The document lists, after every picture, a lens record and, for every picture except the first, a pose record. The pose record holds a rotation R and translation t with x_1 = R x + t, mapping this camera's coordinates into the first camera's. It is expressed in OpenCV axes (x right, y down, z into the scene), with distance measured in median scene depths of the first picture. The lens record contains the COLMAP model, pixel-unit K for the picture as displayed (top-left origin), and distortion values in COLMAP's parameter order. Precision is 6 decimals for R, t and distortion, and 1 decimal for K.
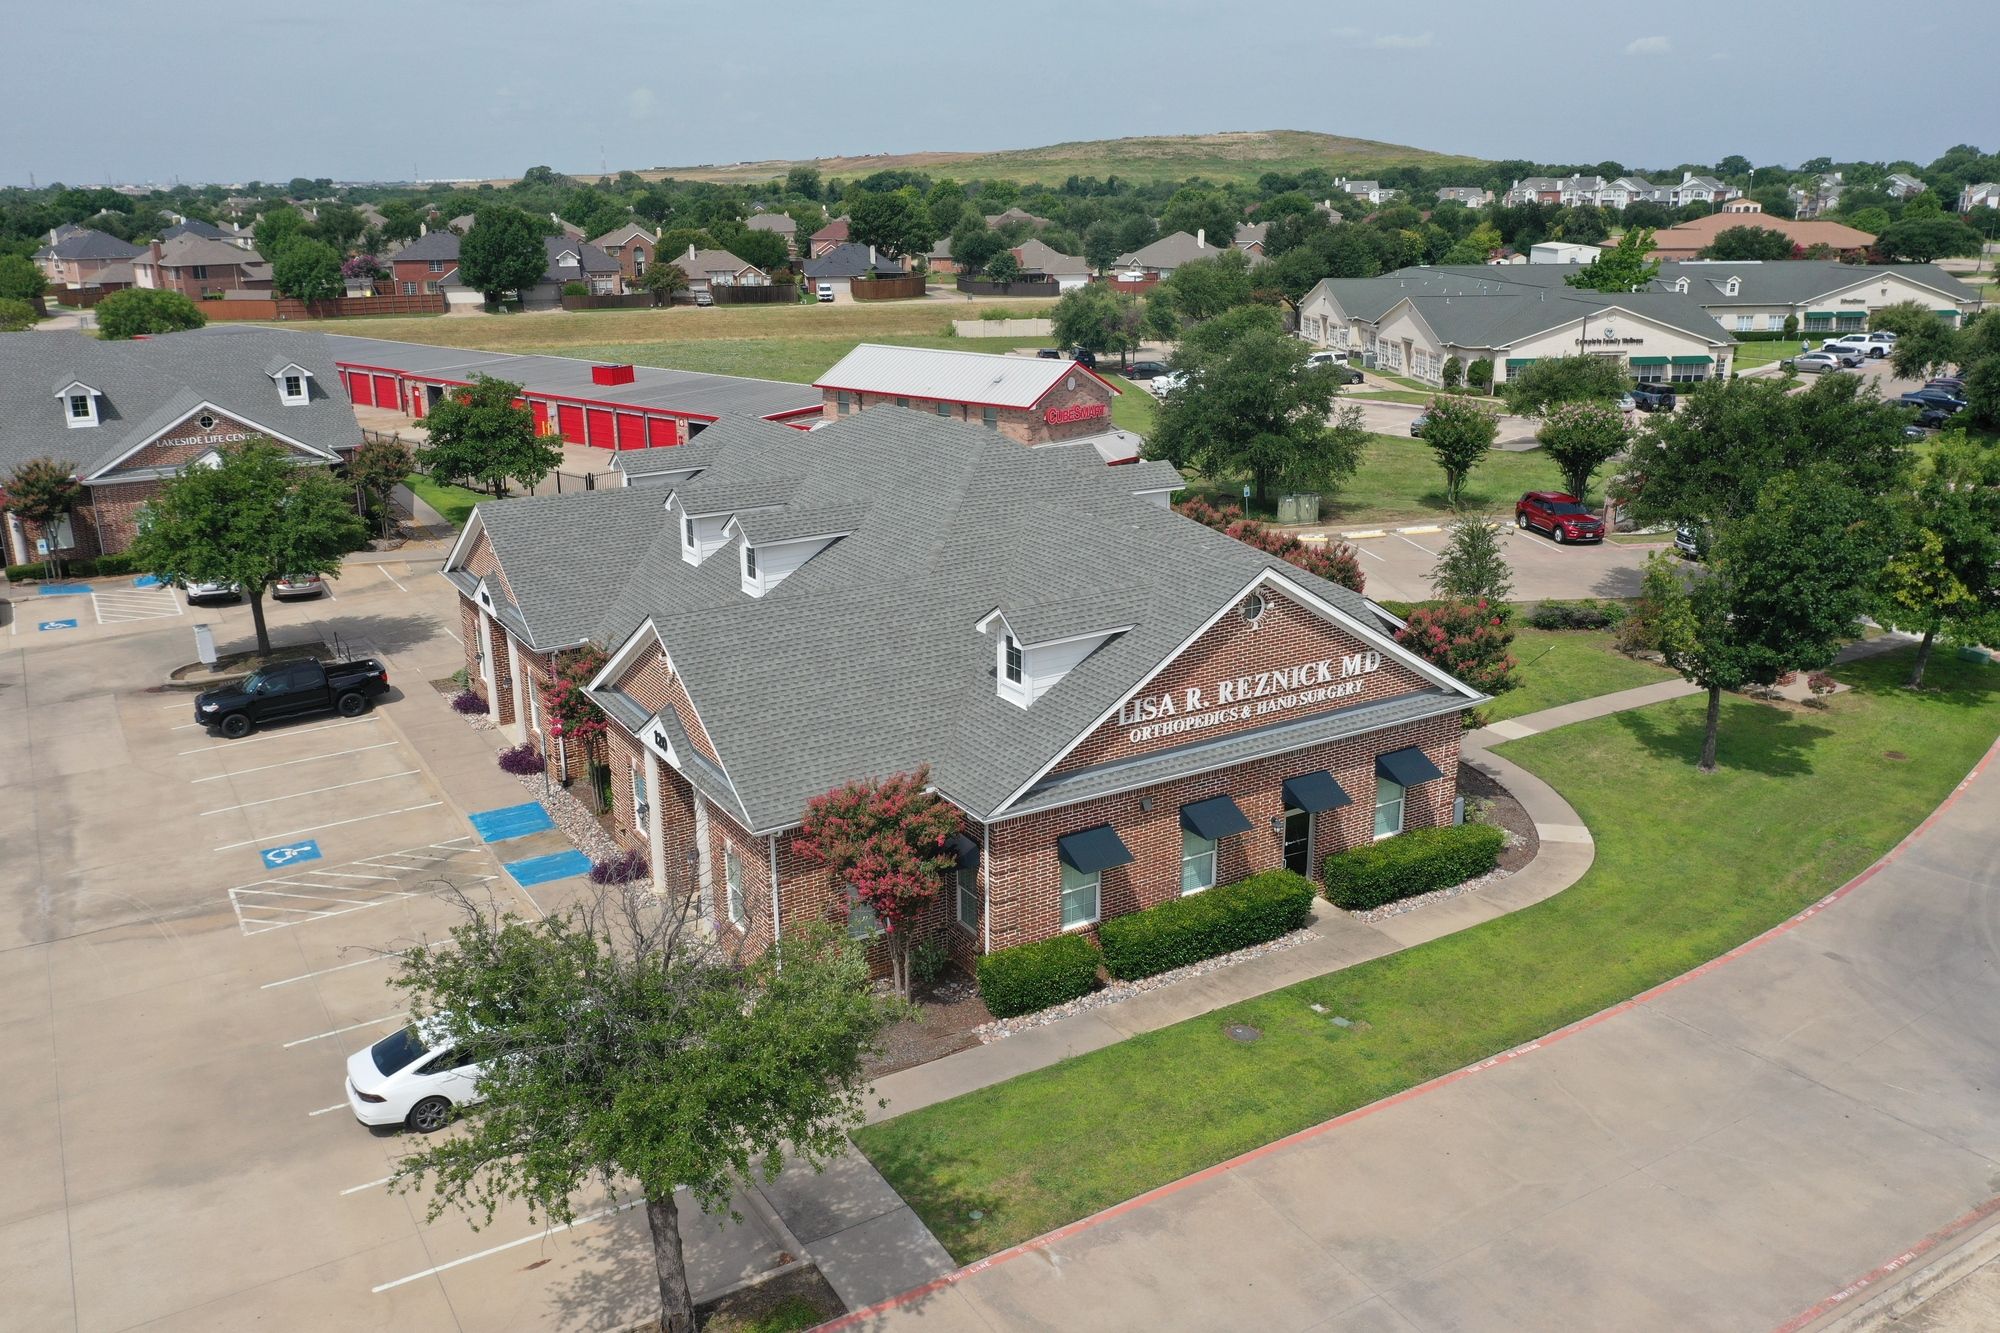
lens RADIAL K [[1575.2, 0, 999.6], [0, 1575.2, 666.5], [0, 0, 1]] dist [0.002377, -0.001937]
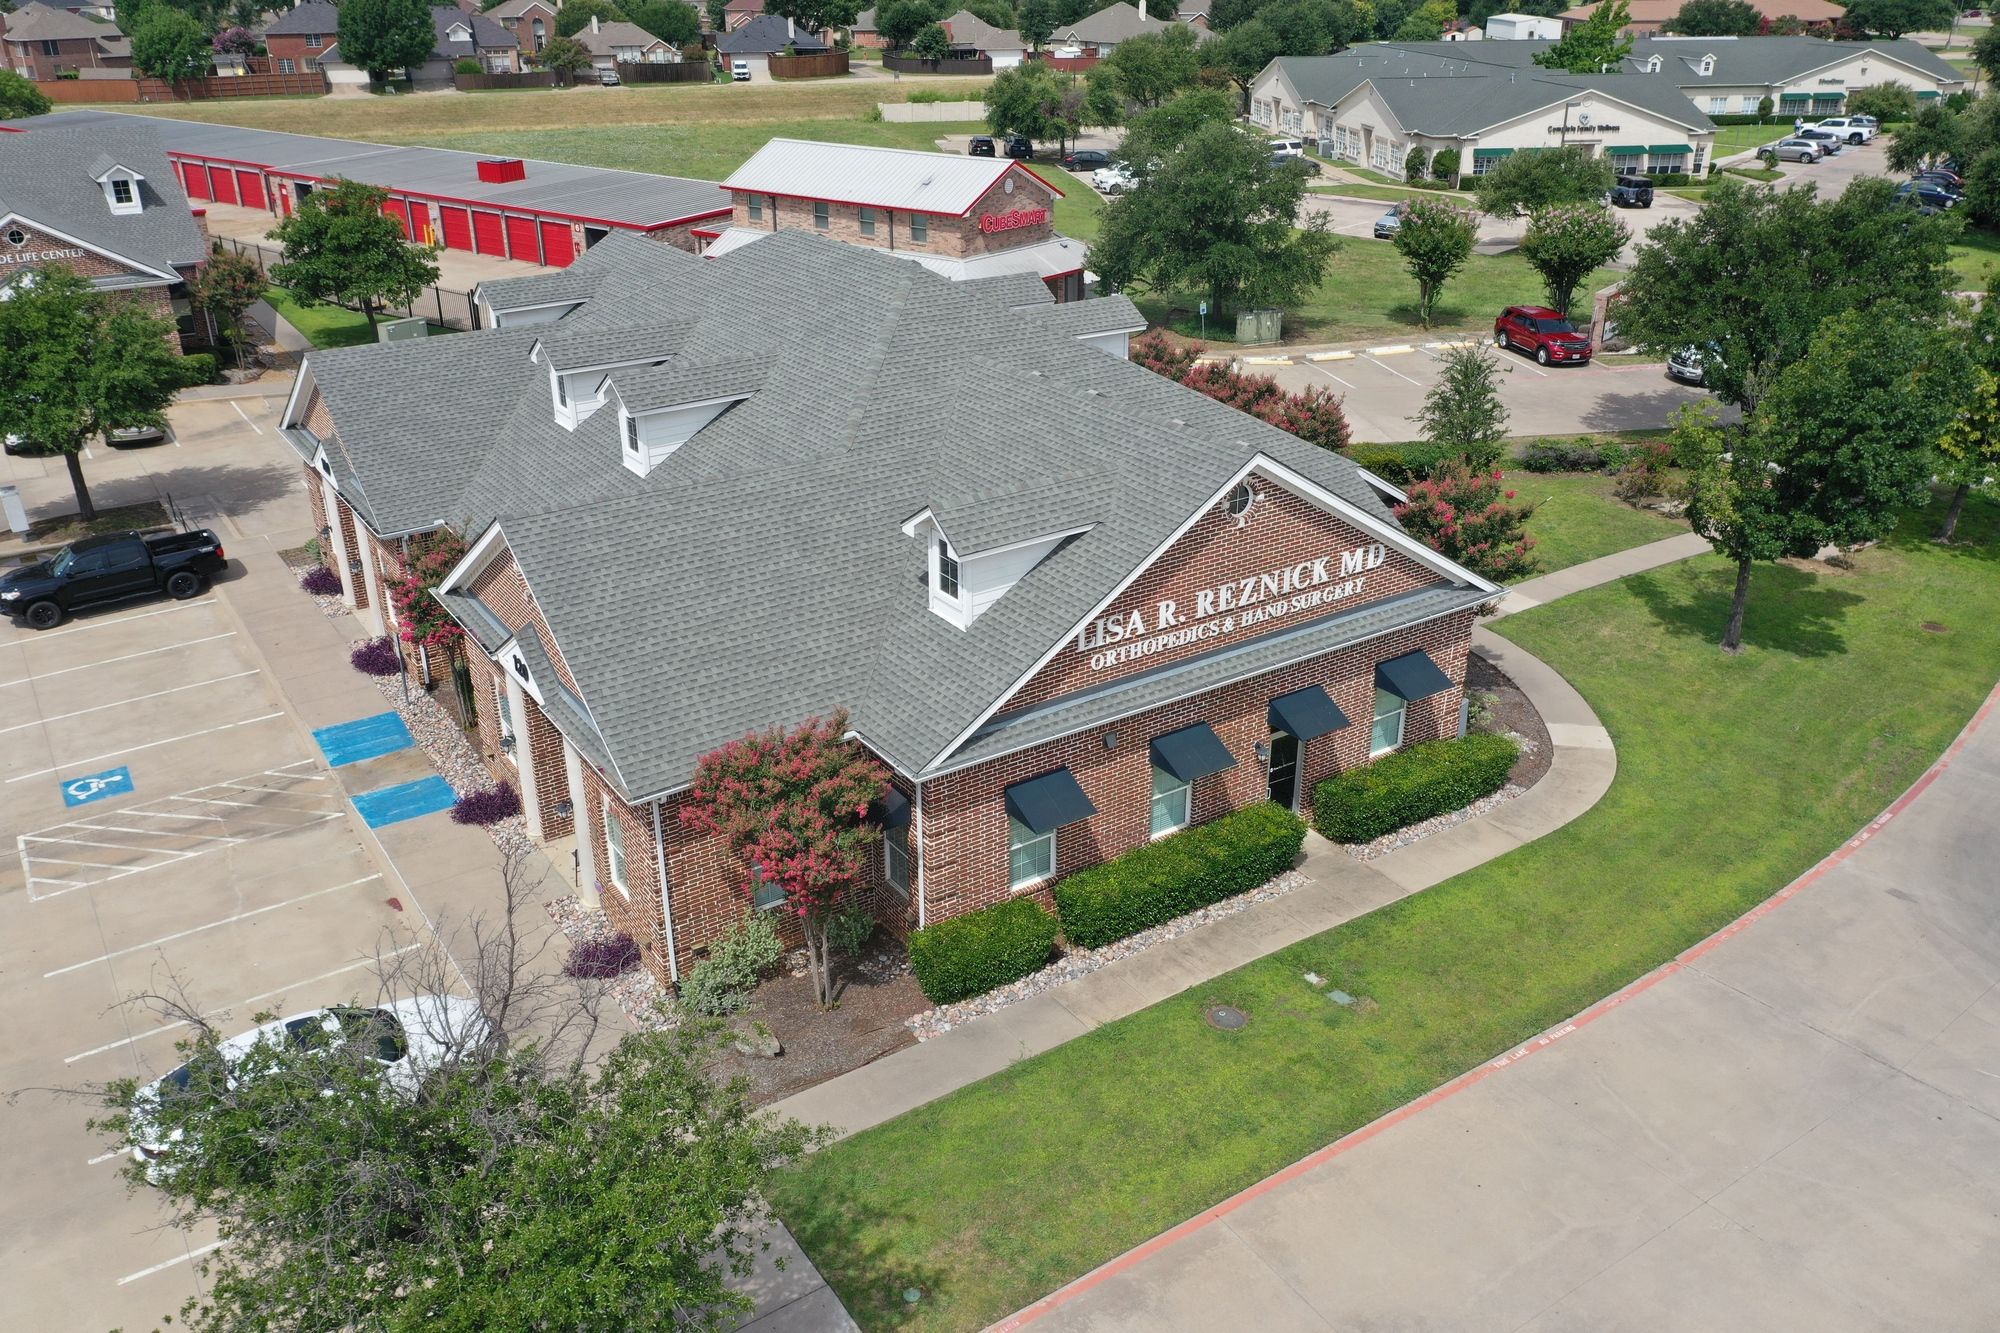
lens RADIAL K [[1575.2, 0, 1000.0], [0, 1575.2, 664.4], [0, 0, 1]] dist [0.002377, -0.001937]
pose [[0.999115, -0.015244, 0.039193, 0.001861], [0.010031, 0.991475, 0.129911, -0.042312], [-0.040840, -0.129402, 0.990751, 0.125202]]
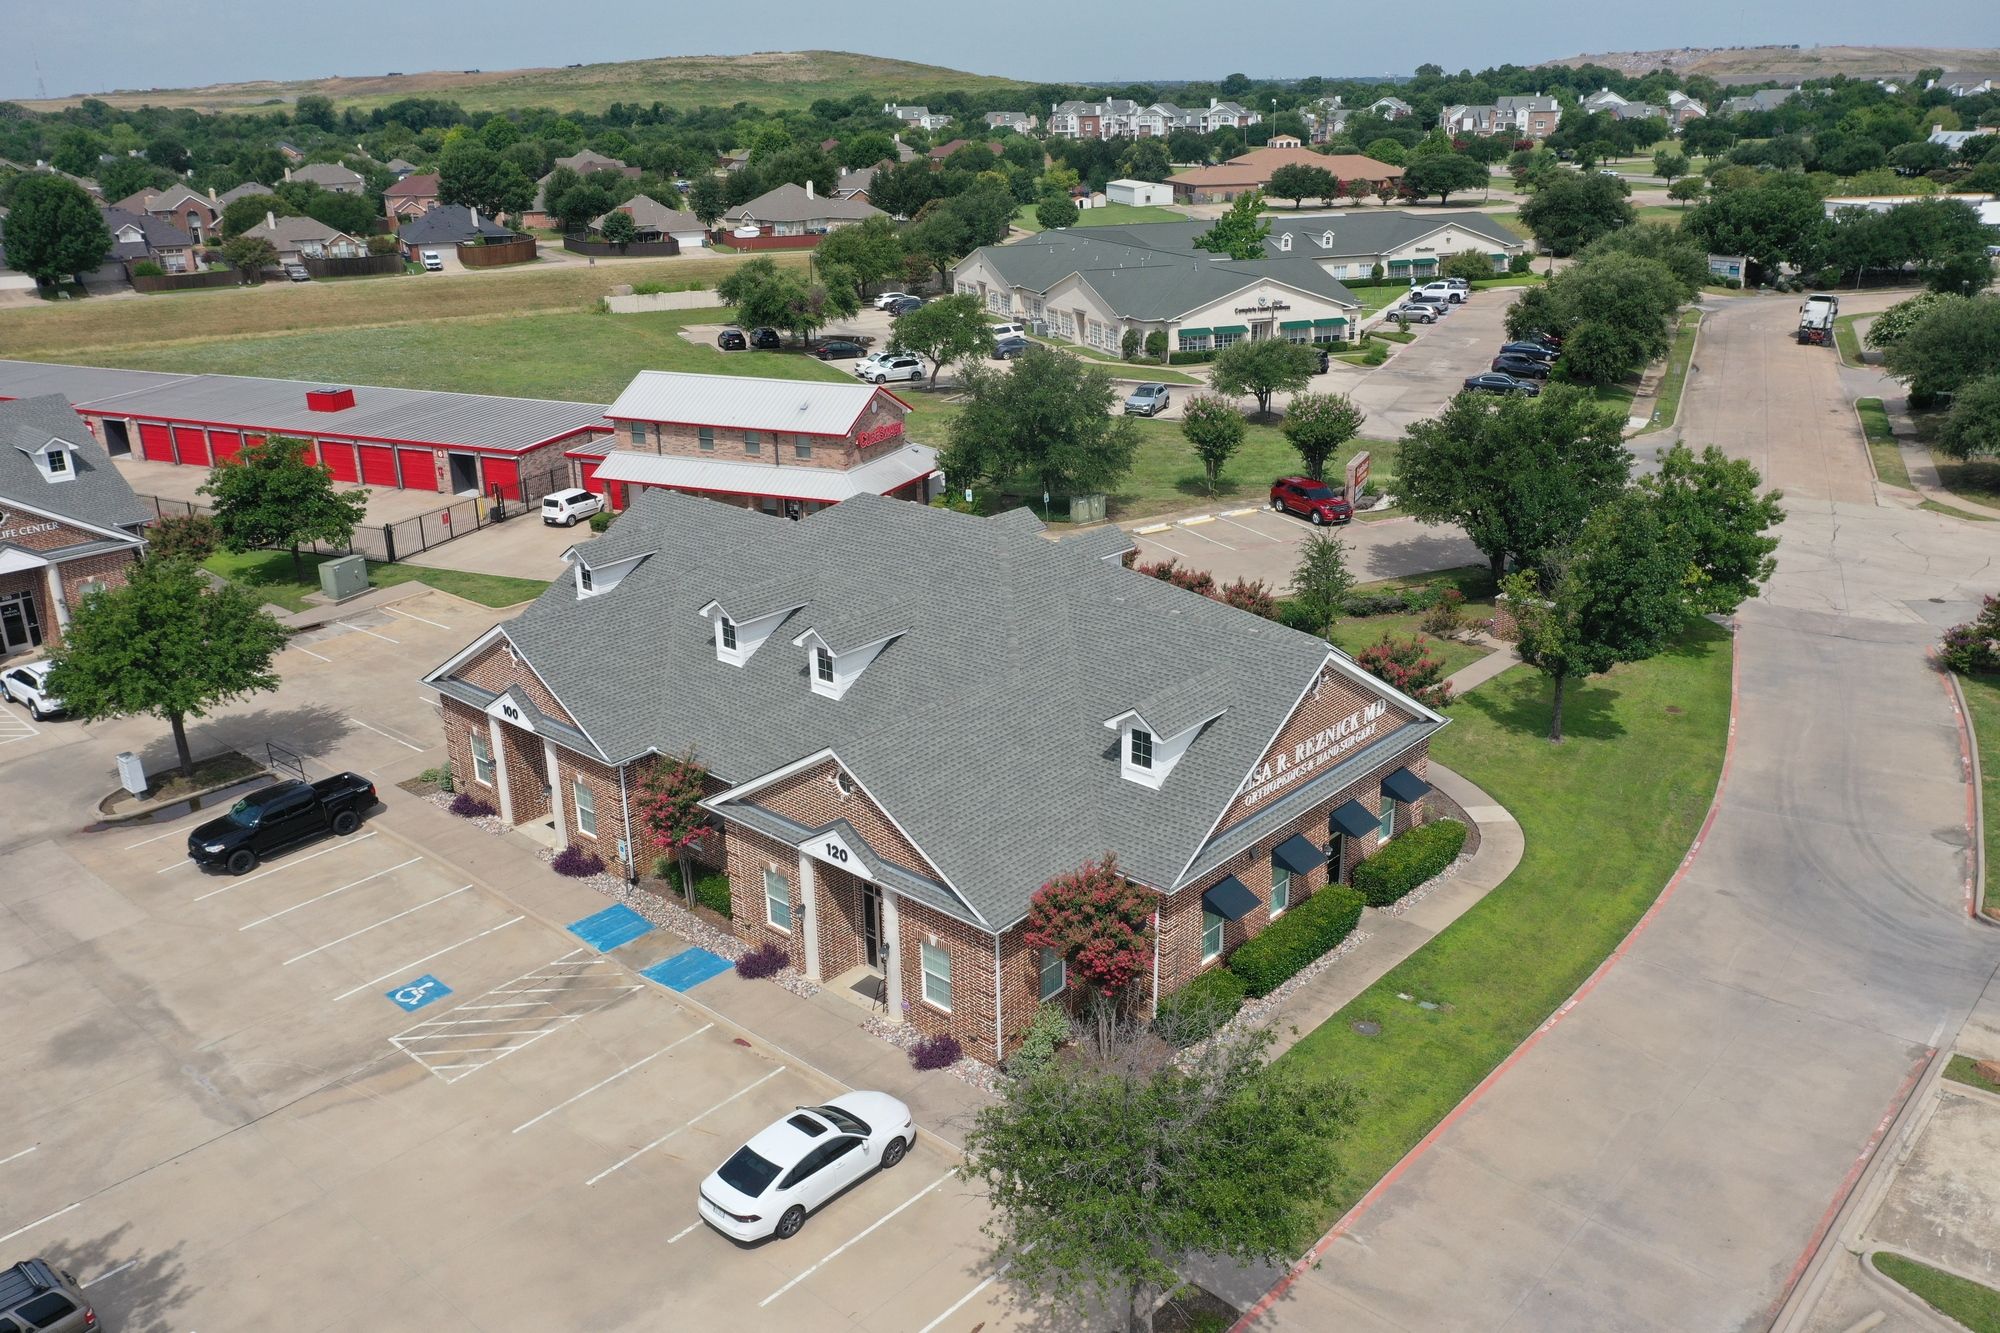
lens RADIAL K [[1575.2, 0, 1000.1], [0, 1575.2, 668.3], [0, 0, 1]] dist [0.002377, -0.001937]
pose [[0.959047, -0.105425, 0.262897, -0.276640], [0.091867, 0.993752, 0.063379, -0.103625], [-0.267936, -0.036632, 0.962740, -0.080596]]
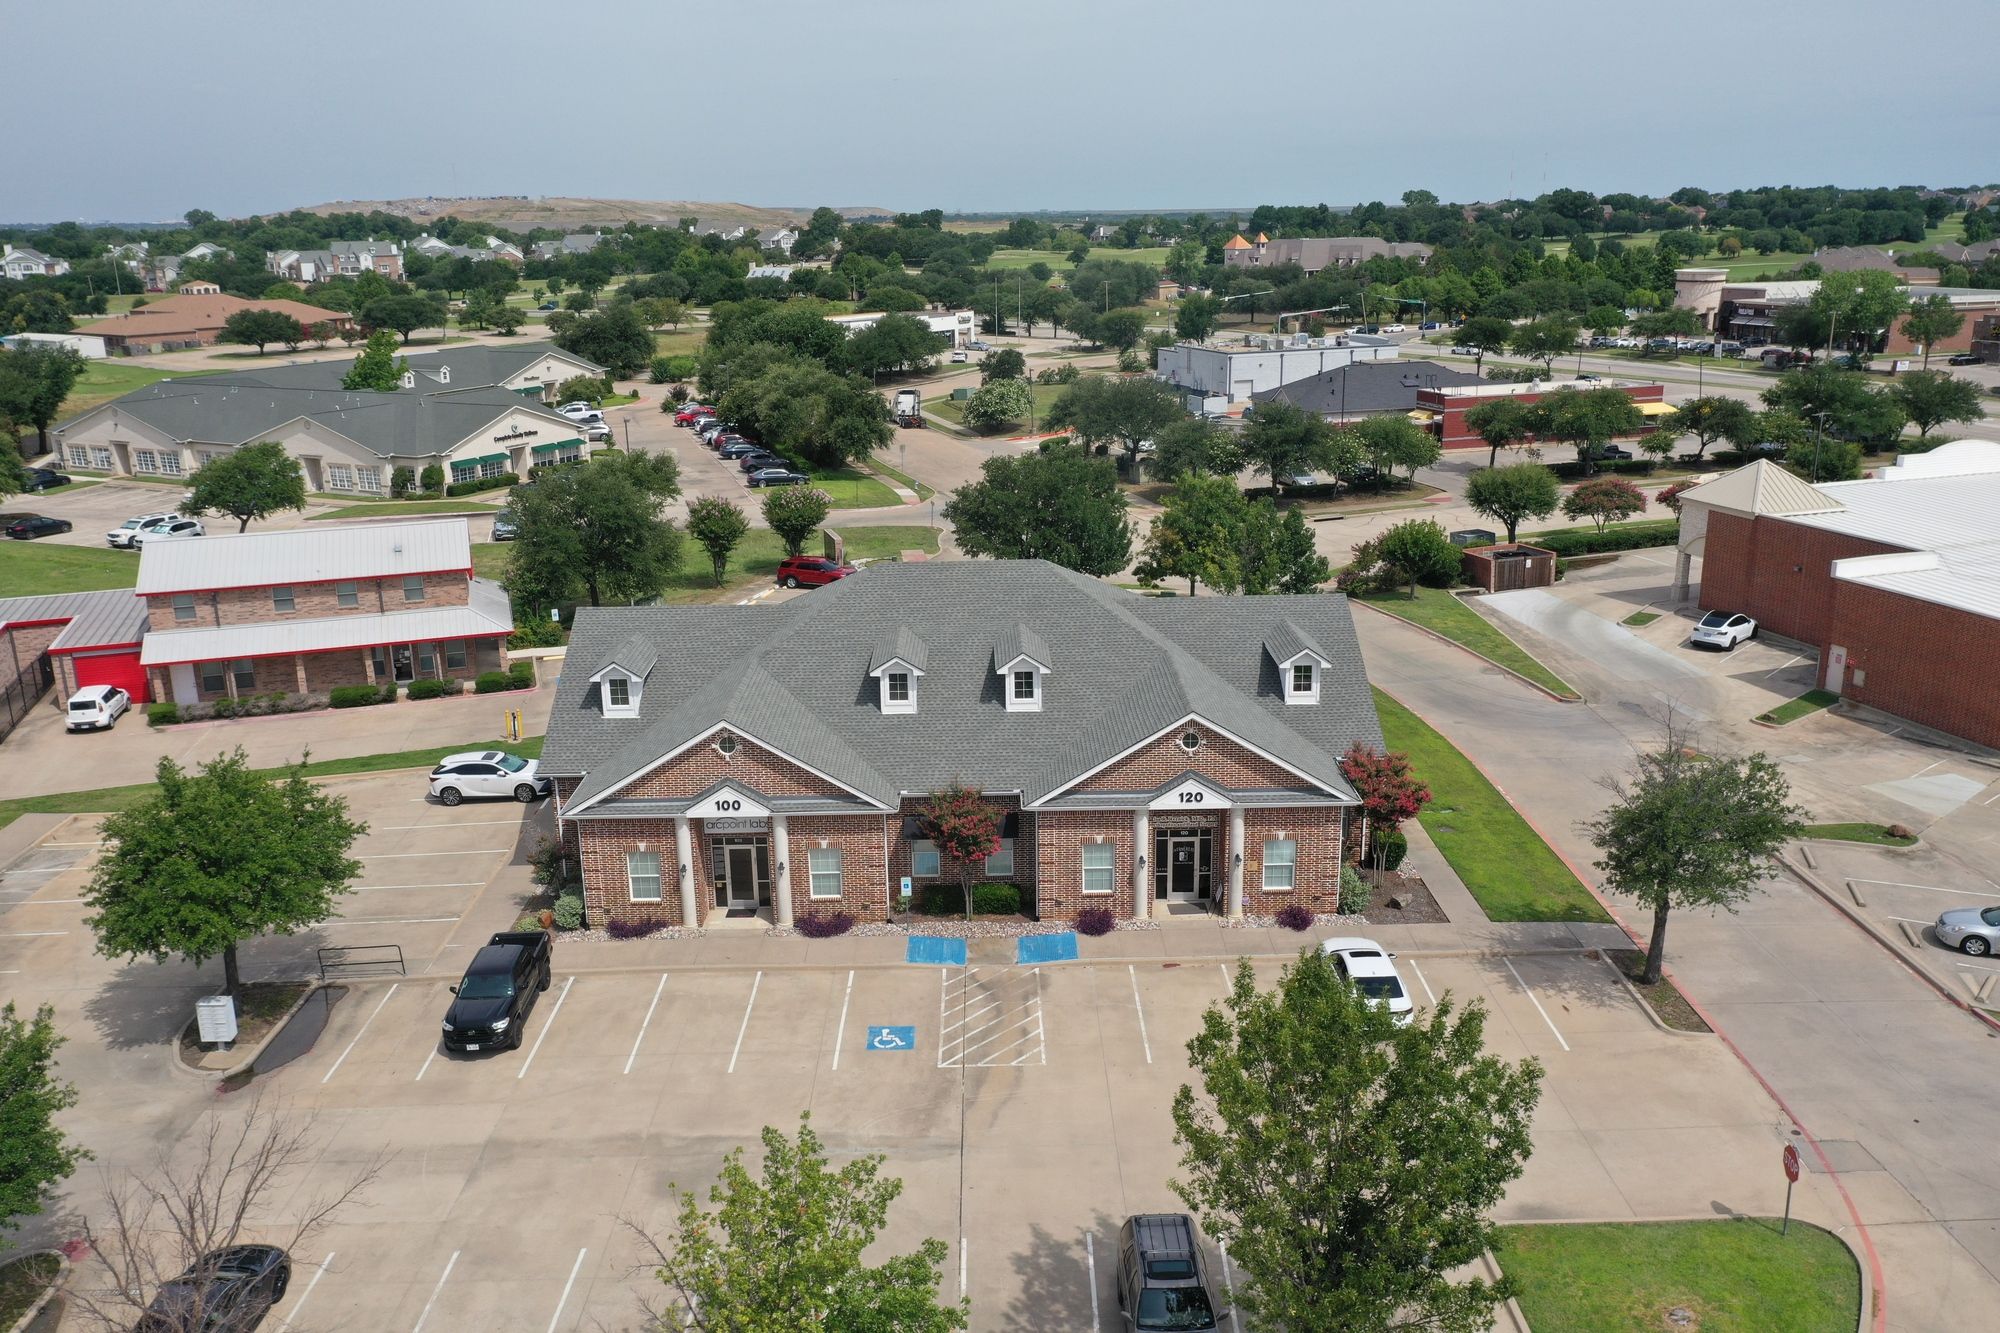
lens RADIAL K [[1575.2, 0, 1002.3], [0, 1575.2, 659.6], [0, 0, 1]] dist [0.002377, -0.001937]
pose [[0.515241, -0.232446, 0.824922, -1.055121], [0.261356, 0.959286, 0.107066, -0.197167], [-0.816223, 0.160434, 0.555014, 0.226673]]
